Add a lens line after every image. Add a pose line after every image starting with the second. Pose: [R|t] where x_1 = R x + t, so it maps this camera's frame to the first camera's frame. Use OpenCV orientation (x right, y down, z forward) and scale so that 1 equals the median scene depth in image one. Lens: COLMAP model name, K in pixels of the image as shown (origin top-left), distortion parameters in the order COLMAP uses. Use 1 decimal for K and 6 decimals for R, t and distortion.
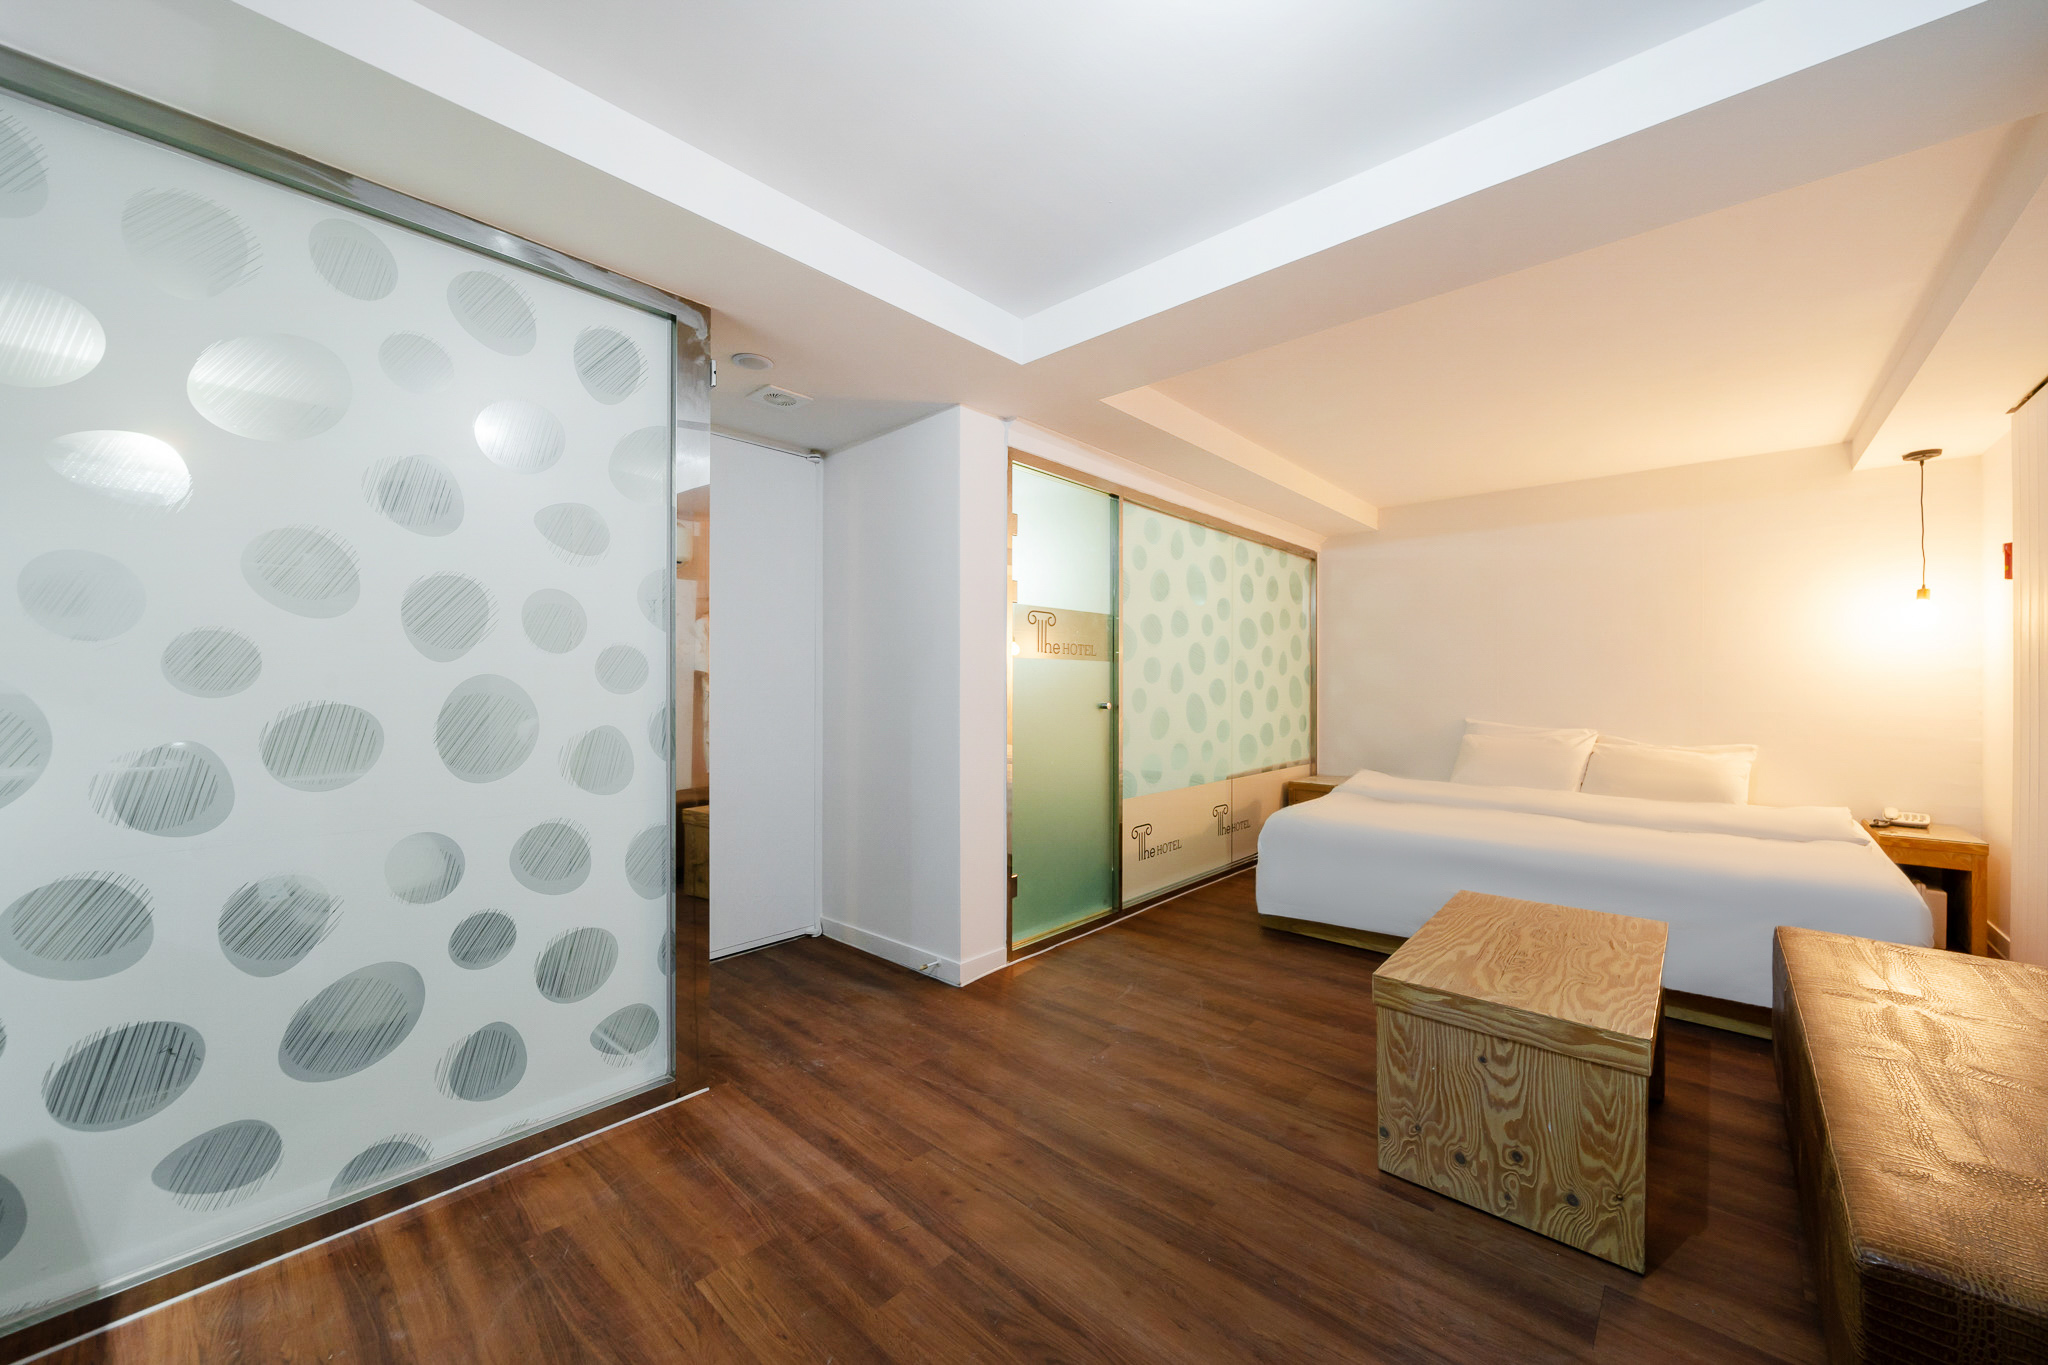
lens RADIAL K [[707.6, 0, 1049.9], [0, 707.6, 683.3], [0, 0, 1]] dist [-0.000182, -0.000129]
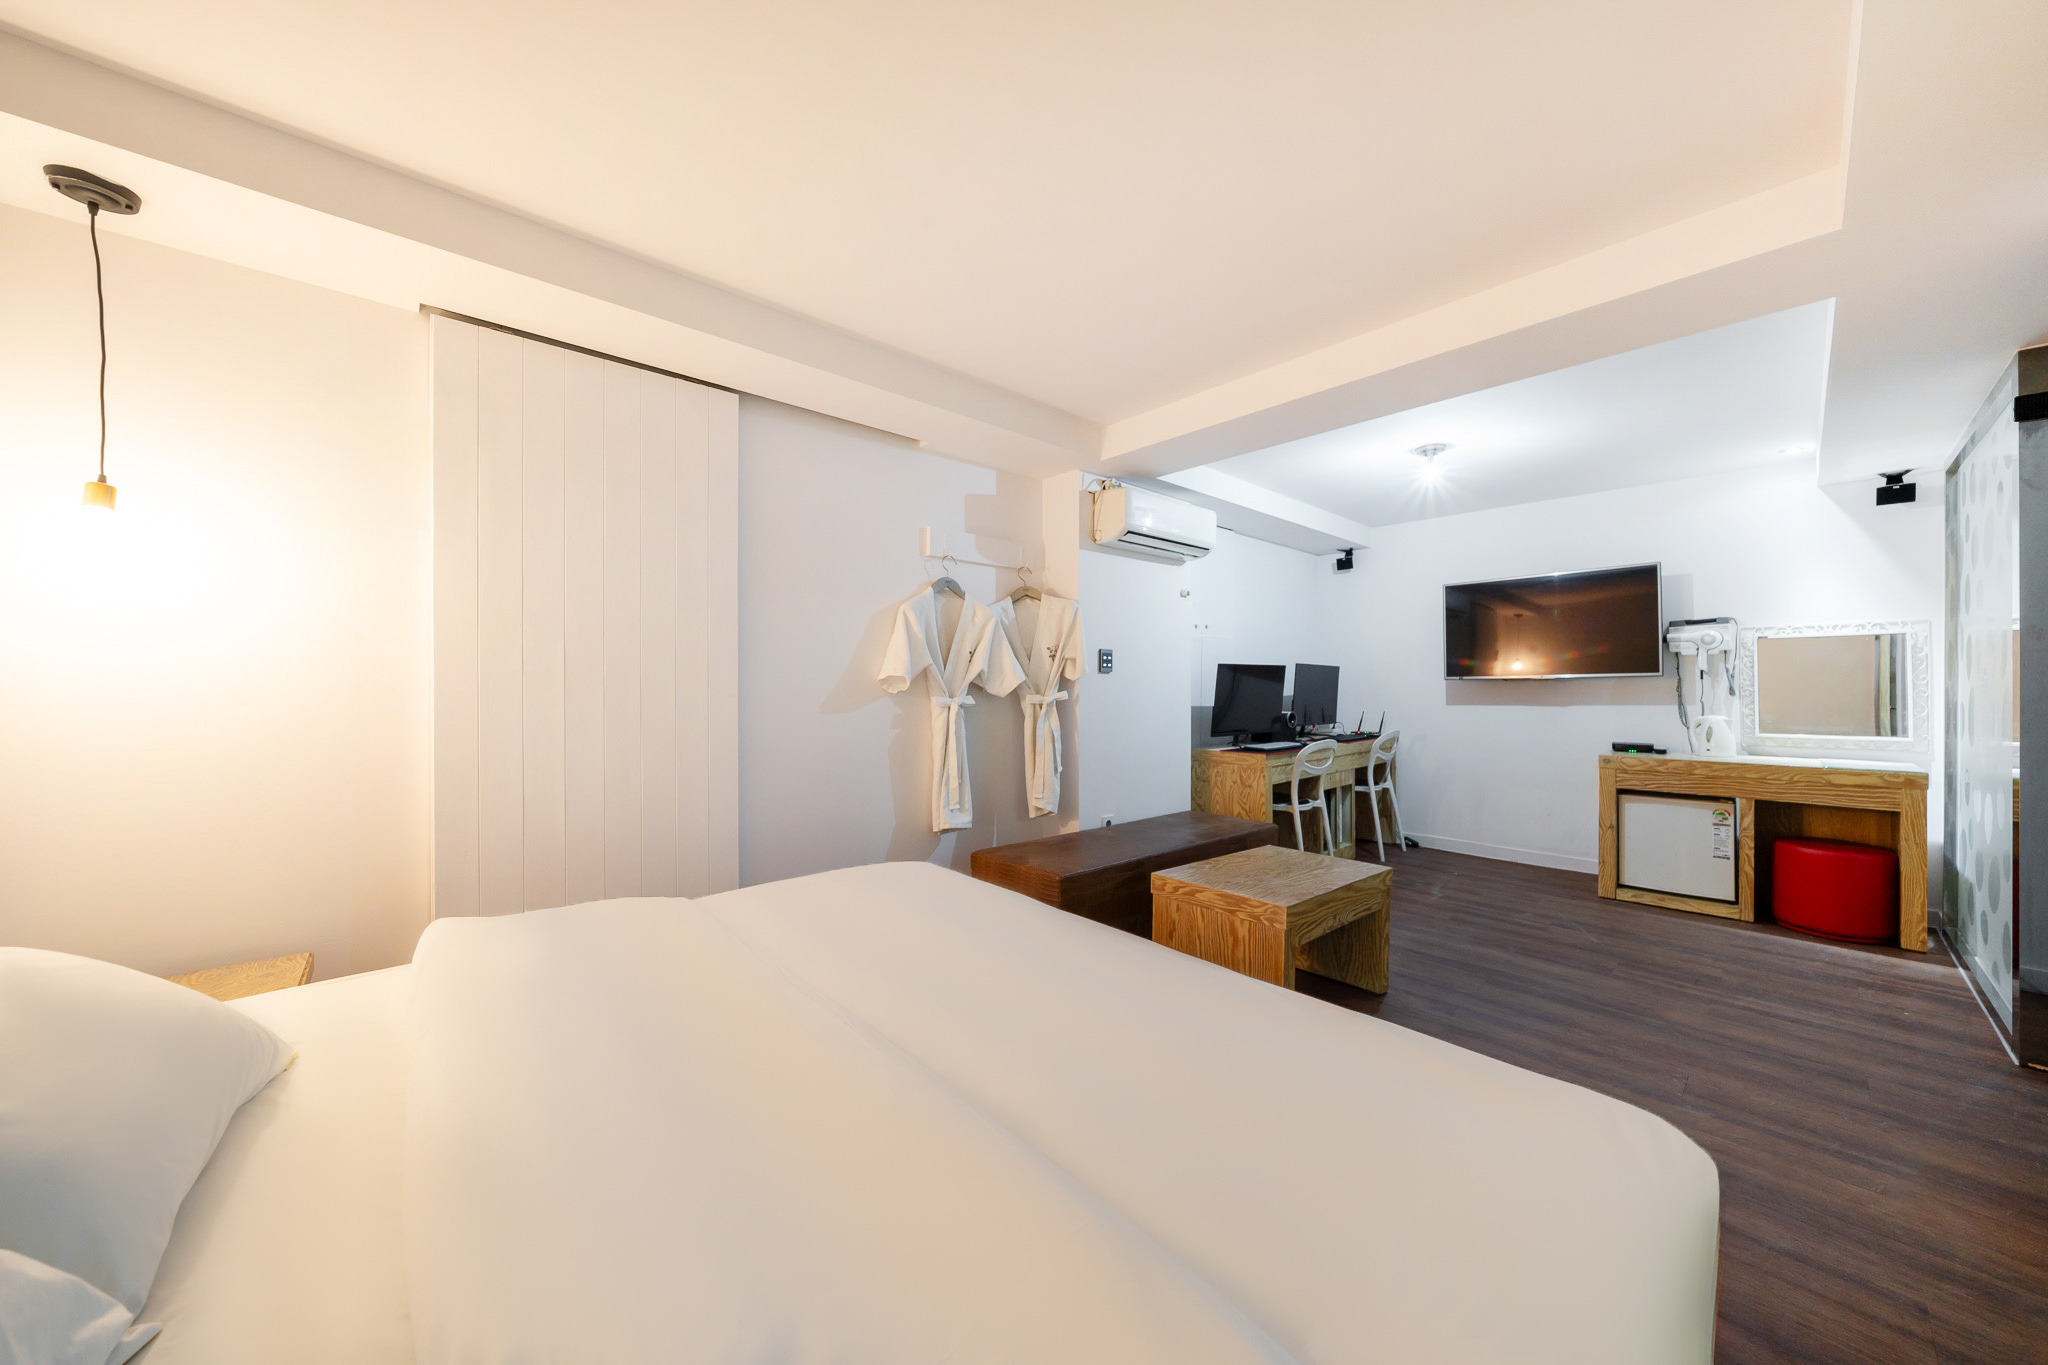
lens RADIAL K [[707.6, 0, 1049.9], [0, 707.6, 683.3], [0, 0, 1]] dist [-0.000182, -0.000129]
pose [[-0.998364, 0.000091, 0.057184, 1.109498], [0.000297, 0.999993, 0.003598, -0.014539], [-0.057183, 0.003609, -0.998357, 2.574108]]
